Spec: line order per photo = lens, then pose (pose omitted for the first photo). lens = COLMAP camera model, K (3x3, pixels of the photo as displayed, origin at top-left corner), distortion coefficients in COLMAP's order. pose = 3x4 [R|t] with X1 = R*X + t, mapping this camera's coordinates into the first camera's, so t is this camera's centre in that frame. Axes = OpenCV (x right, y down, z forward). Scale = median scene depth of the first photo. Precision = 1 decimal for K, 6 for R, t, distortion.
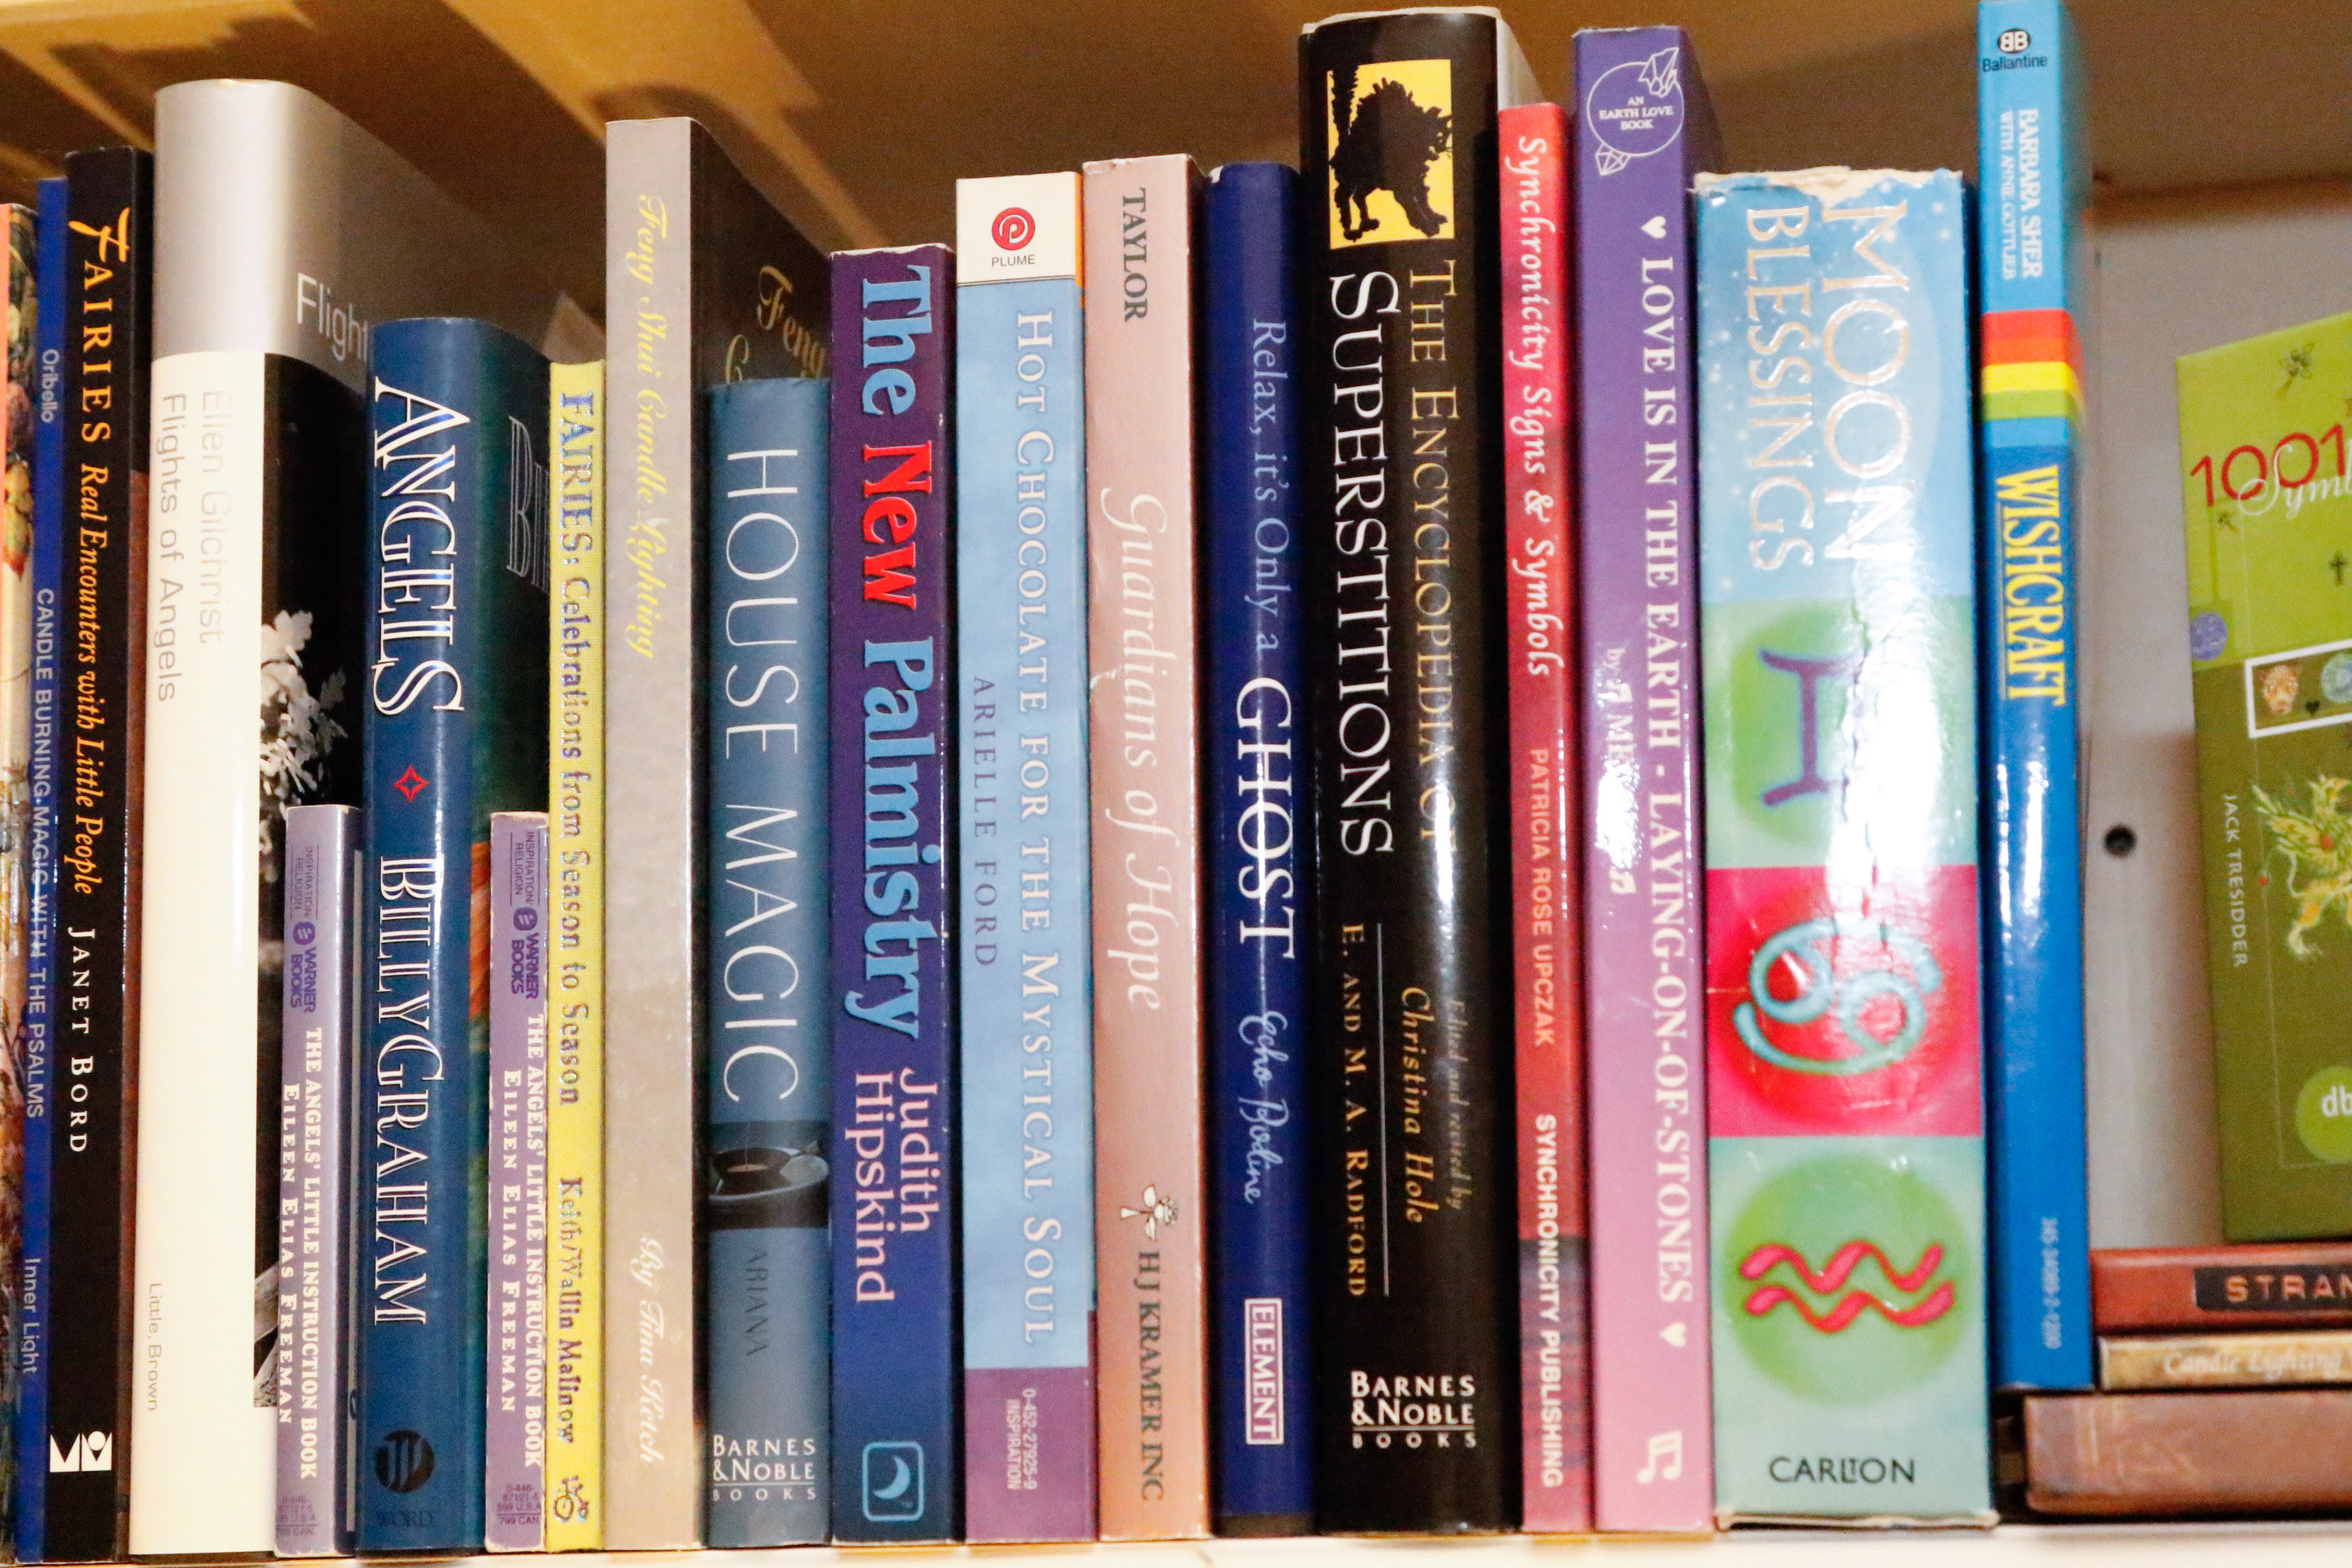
lens RADIAL K [[4675.3, 0, 1176.0], [0, 4675.3, 784.0], [0, 0, 1]] dist [0.052448, 0.034870]
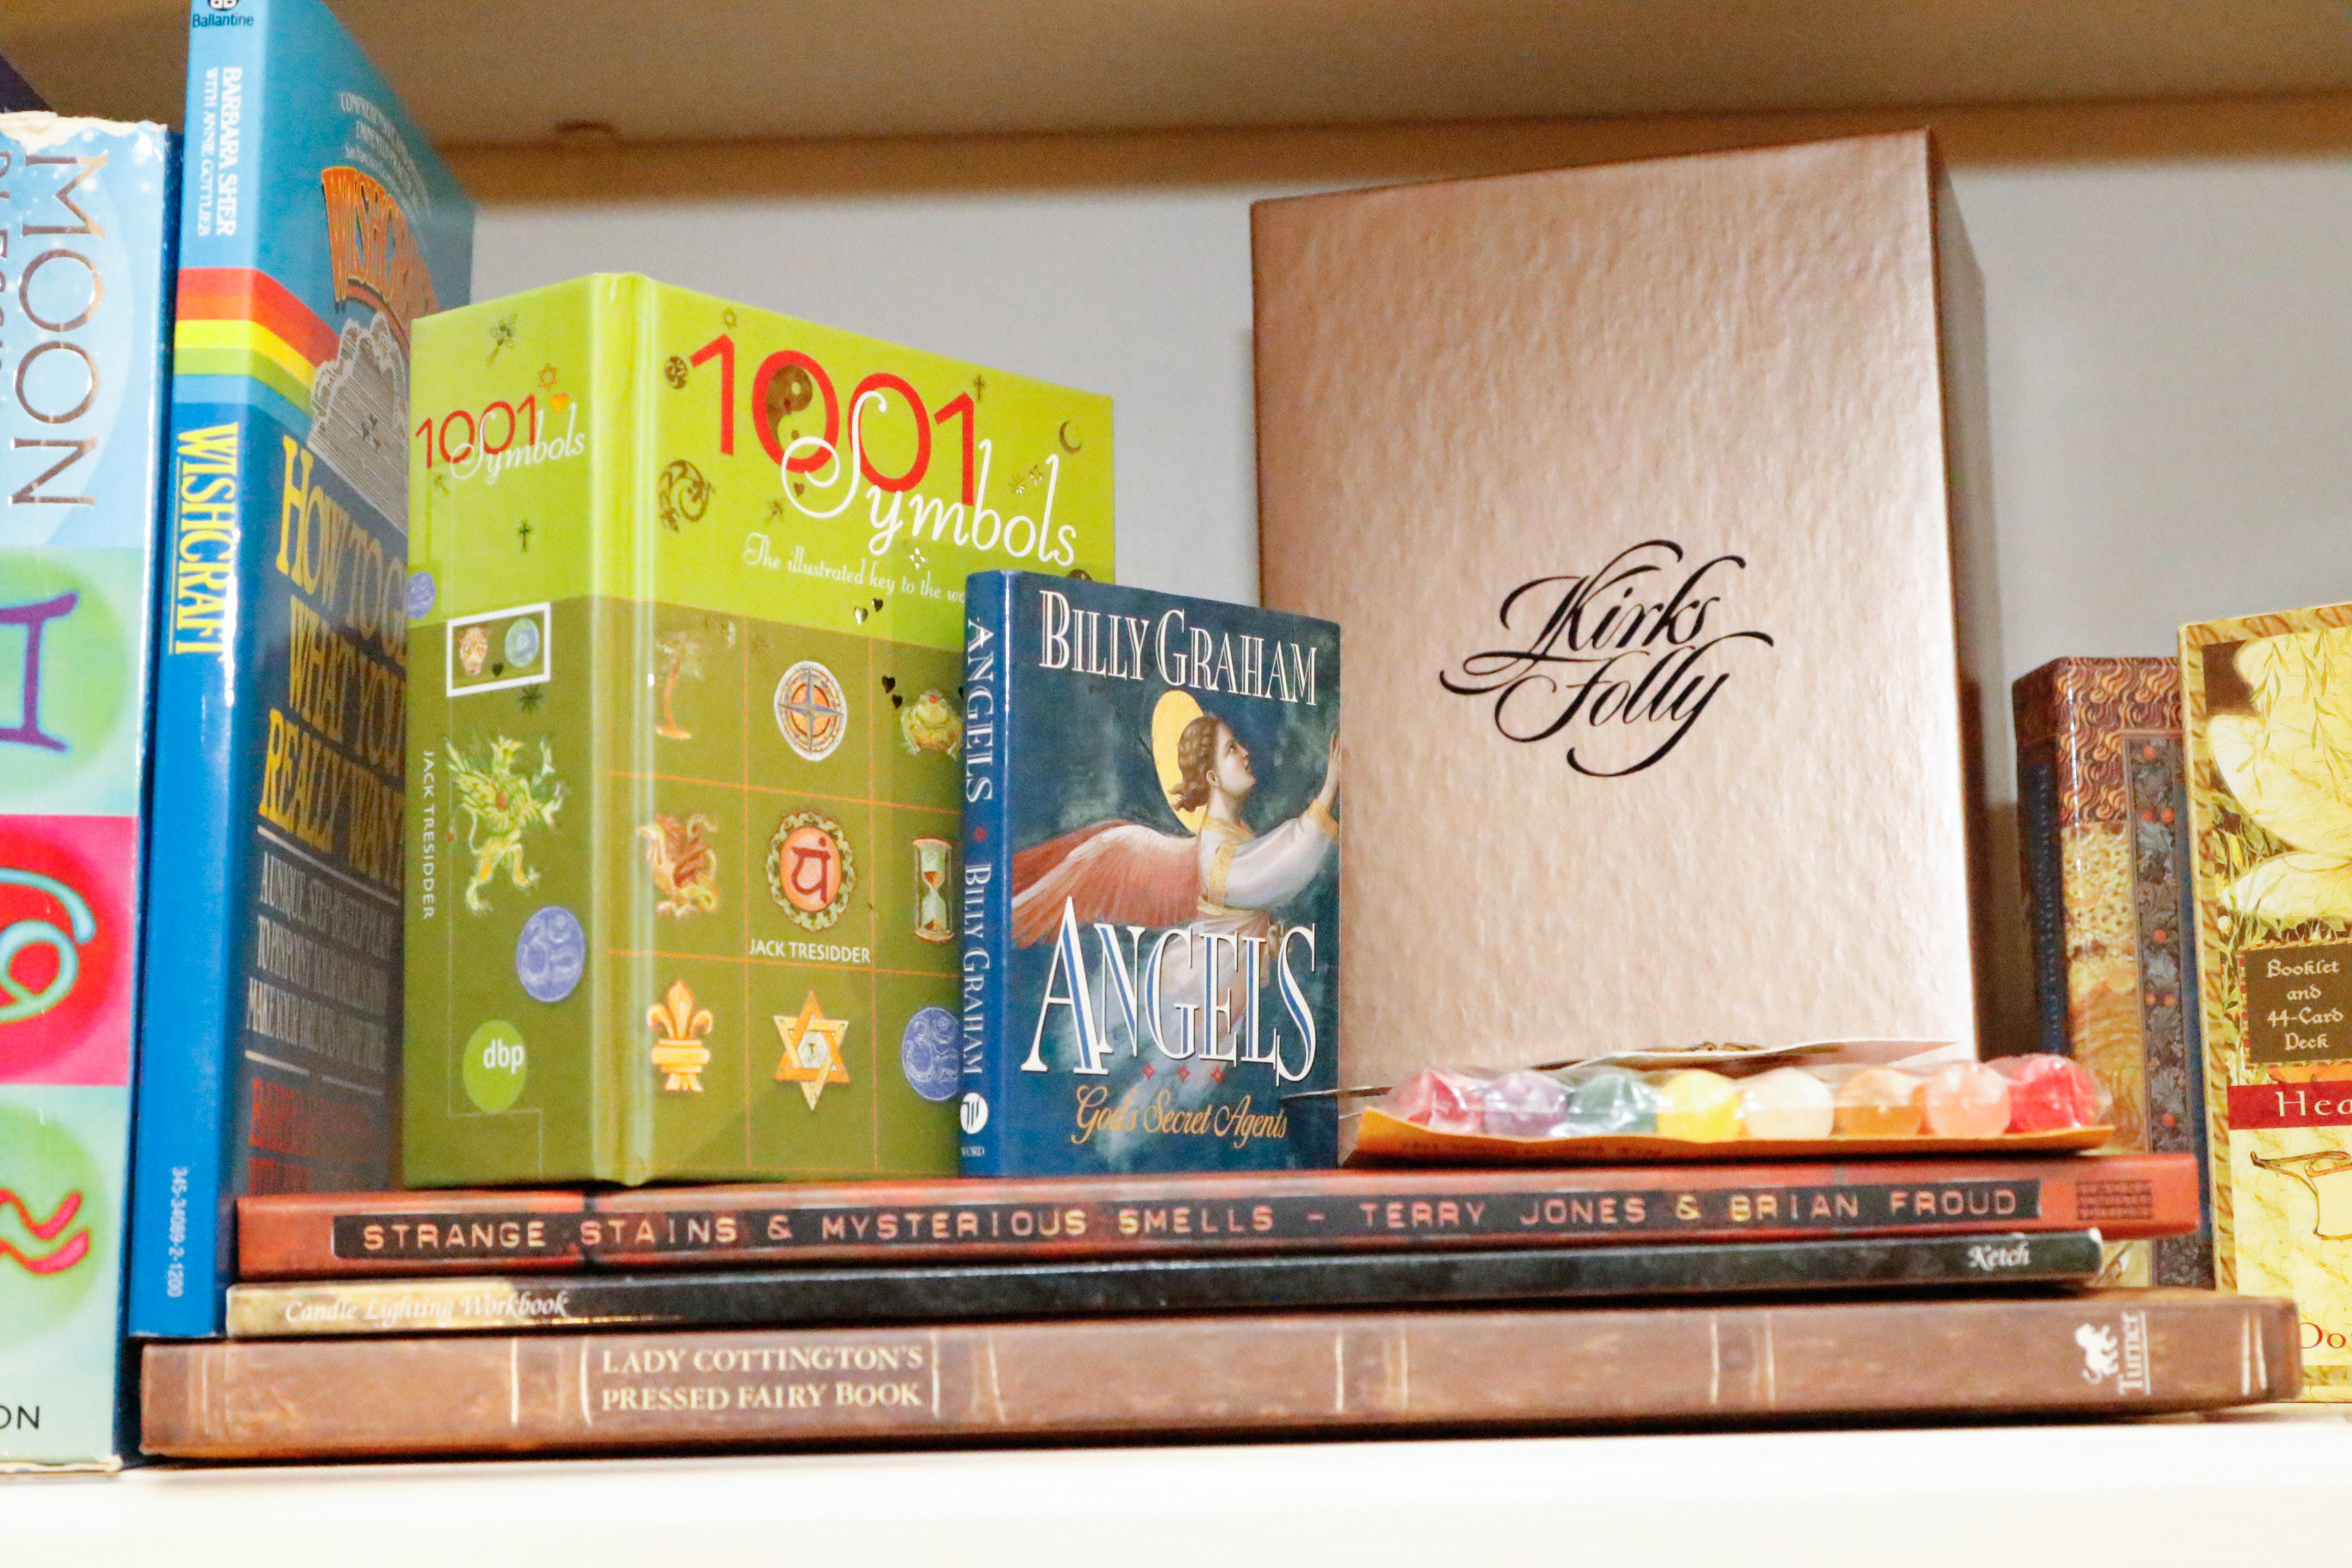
lens RADIAL K [[4461.2, 0, 1176.0], [0, 4461.2, 784.0], [0, 0, 1]] dist [0.036887, 0.084051]
pose [[0.978144, 0.026050, 0.206289, 0.187794], [-0.032086, 0.999148, 0.025968, -0.021616], [-0.205437, -0.032019, 0.978146, 0.011885]]
